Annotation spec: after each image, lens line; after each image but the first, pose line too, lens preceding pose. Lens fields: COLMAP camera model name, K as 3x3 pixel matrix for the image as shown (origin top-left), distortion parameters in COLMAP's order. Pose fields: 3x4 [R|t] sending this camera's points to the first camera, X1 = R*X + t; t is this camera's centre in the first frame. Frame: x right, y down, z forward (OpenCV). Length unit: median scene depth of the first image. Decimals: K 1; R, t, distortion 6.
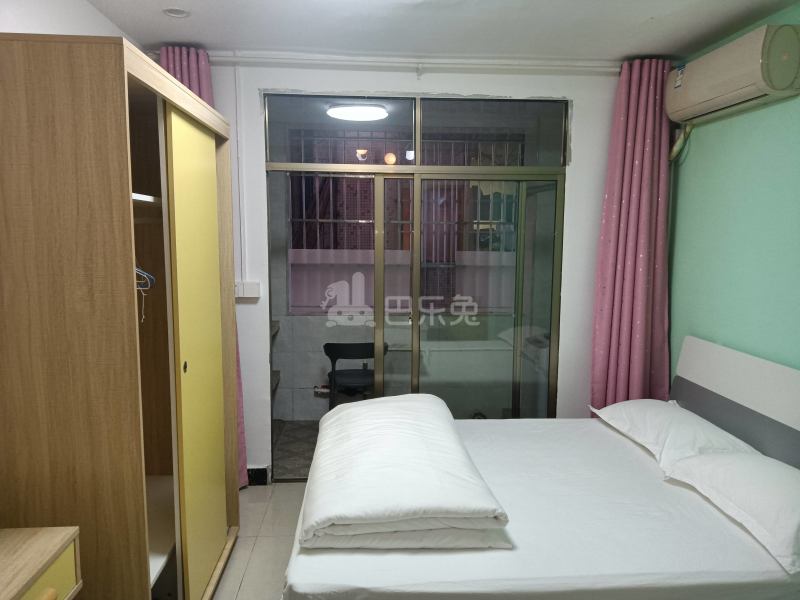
lens RADIAL K [[587.6, 0, 400.0], [0, 587.6, 300.0], [0, 0, 1]] dist [0.054710, -0.060405]
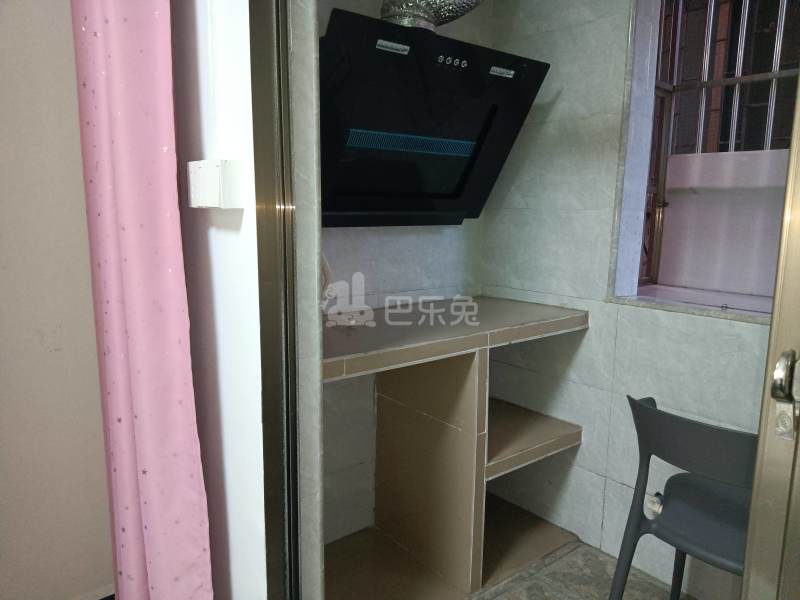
lens RADIAL K [[587.6, 0, 400.0], [0, 587.6, 300.0], [0, 0, 1]] dist [0.054710, -0.060405]
pose [[0.595931, 0.123906, -0.793418, 0.069232], [-0.098516, 0.991842, 0.080899, 0.009525], [0.796969, 0.029954, 0.603276, 0.889895]]
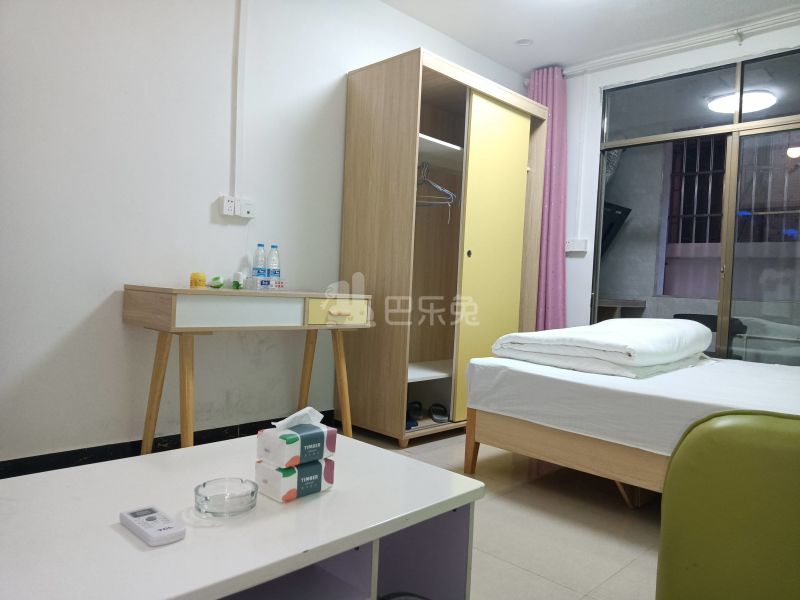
lens RADIAL K [[582.1, 0, 400.0], [0, 582.1, 300.0], [0, 0, 1]] dist [0.073126, -0.105019]
pose [[0.667936, 0.039644, -0.743162, 0.424521], [-0.126651, 0.990069, -0.061016, 0.223446], [0.733363, 0.134877, 0.666323, -0.095330]]
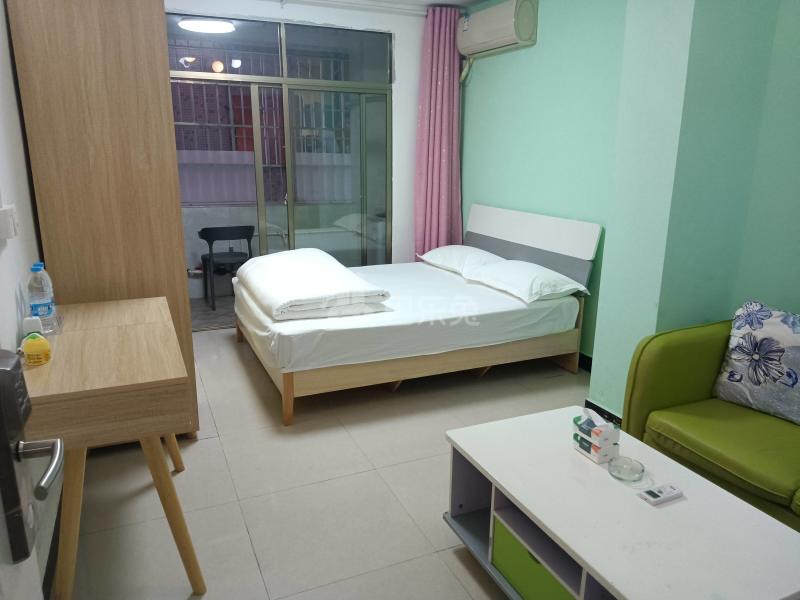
lens RADIAL K [[587.6, 0, 400.0], [0, 587.6, 300.0], [0, 0, 1]] dist [0.054710, -0.060405]
pose [[0.938092, -0.084258, 0.335983, -0.214436], [0.036924, 0.988762, 0.144866, 0.075656], [-0.344414, -0.123491, 0.930661, -0.361636]]
